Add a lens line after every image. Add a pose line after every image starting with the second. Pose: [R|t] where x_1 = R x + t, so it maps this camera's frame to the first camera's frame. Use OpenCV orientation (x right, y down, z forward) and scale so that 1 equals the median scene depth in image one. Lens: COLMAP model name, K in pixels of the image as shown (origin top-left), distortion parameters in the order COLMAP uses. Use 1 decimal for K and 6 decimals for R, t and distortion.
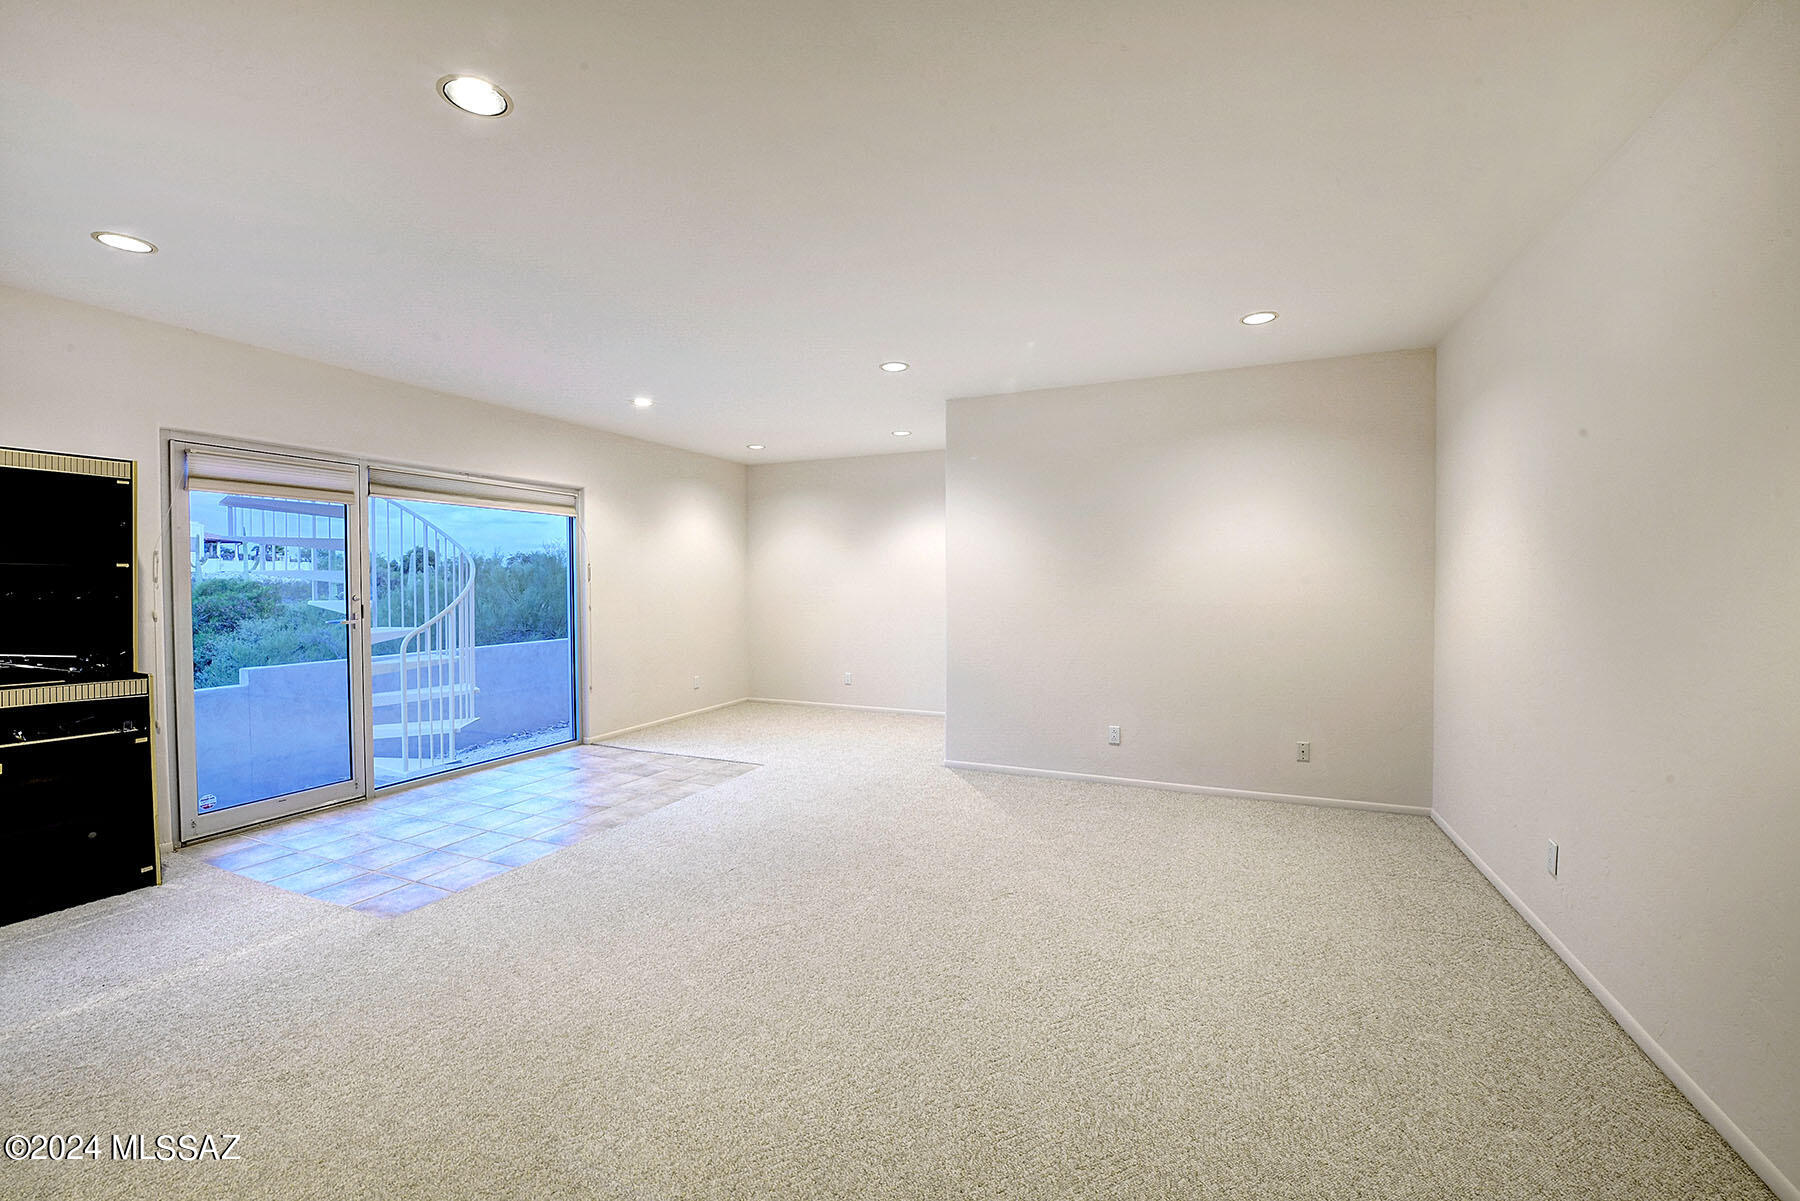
lens RADIAL K [[717.7, 0, 902.2], [0, 717.7, 596.8], [0, 0, 1]] dist [-0.019578, -0.000096]
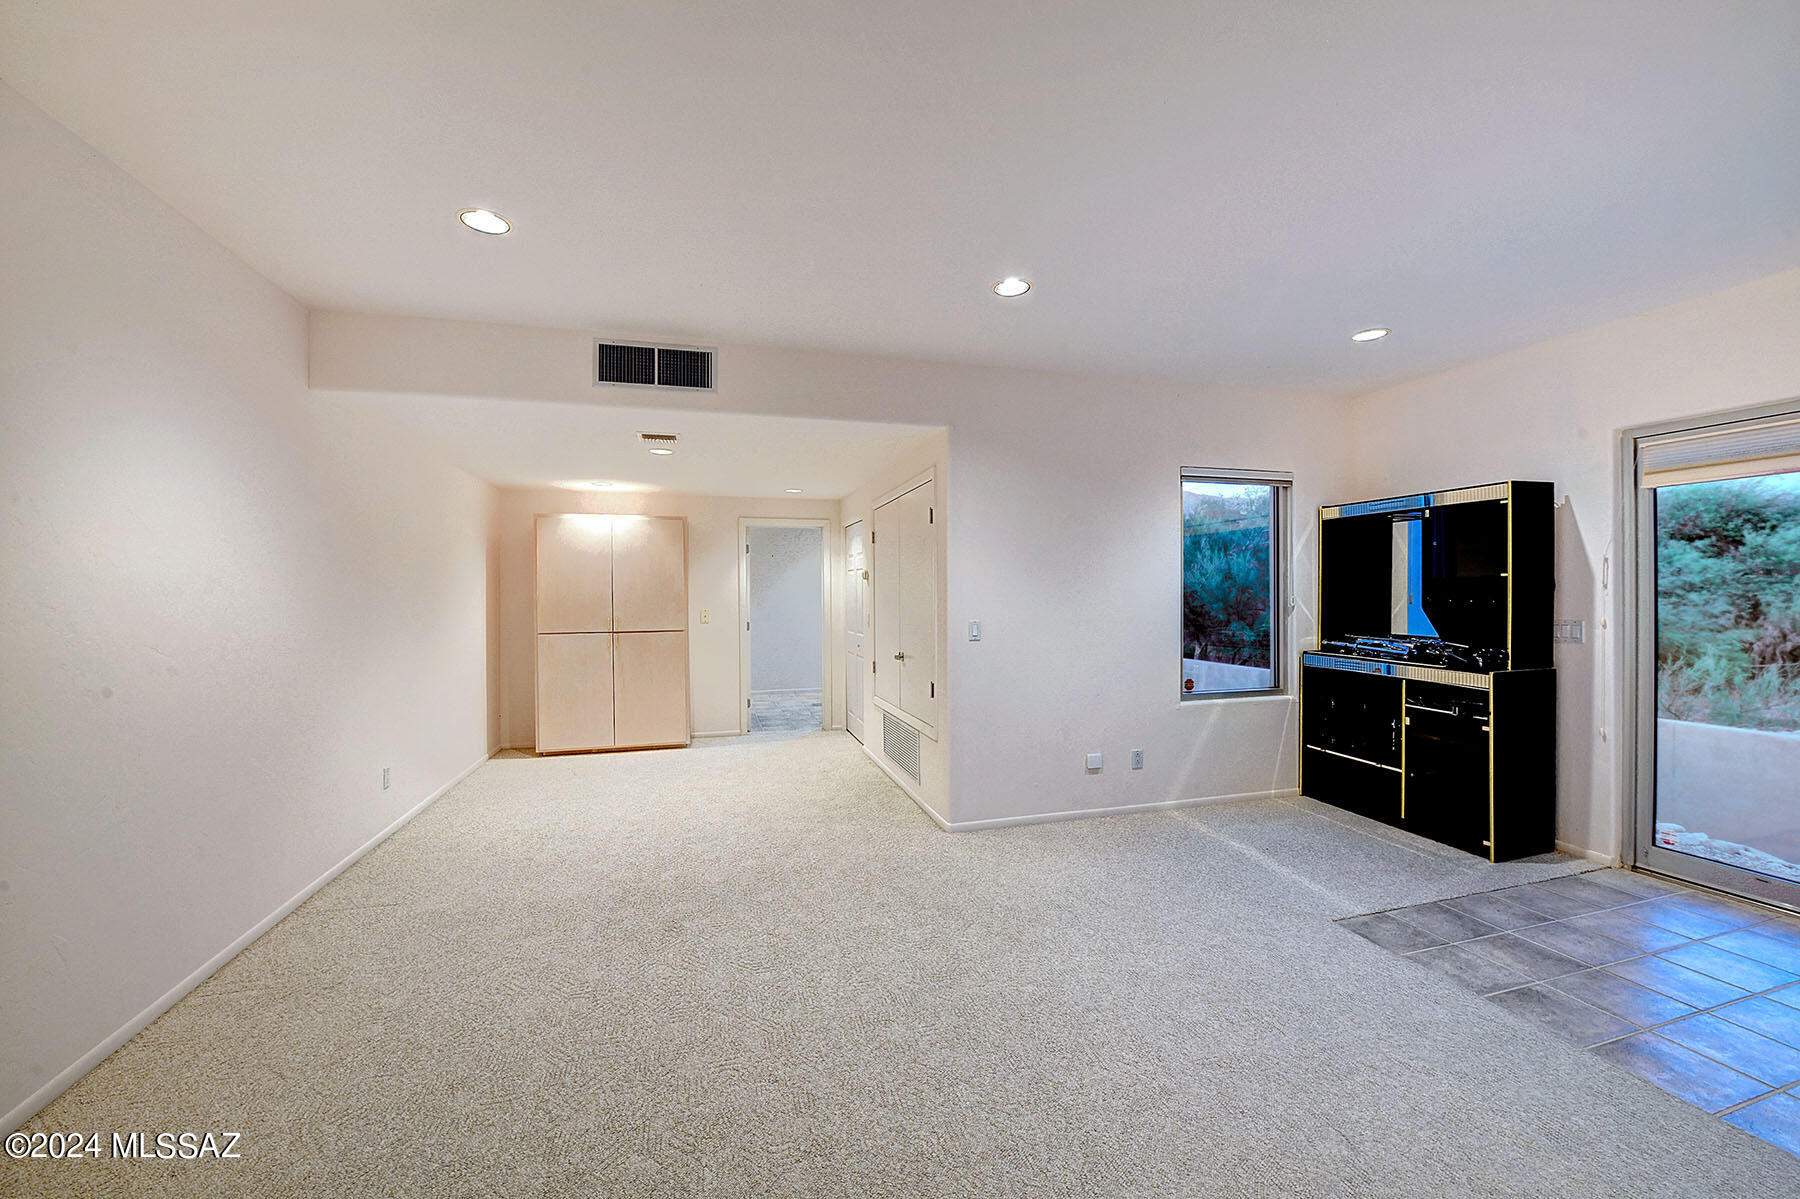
lens RADIAL K [[717.7, 0, 904.3], [0, 717.7, 594.4], [0, 0, 1]] dist [-0.019578, -0.000096]
pose [[-0.774195, 0.012124, -0.632831, 0.331119], [-0.001106, 0.999789, 0.020507, -0.032385], [0.632946, 0.016576, -0.774019, 1.137022]]
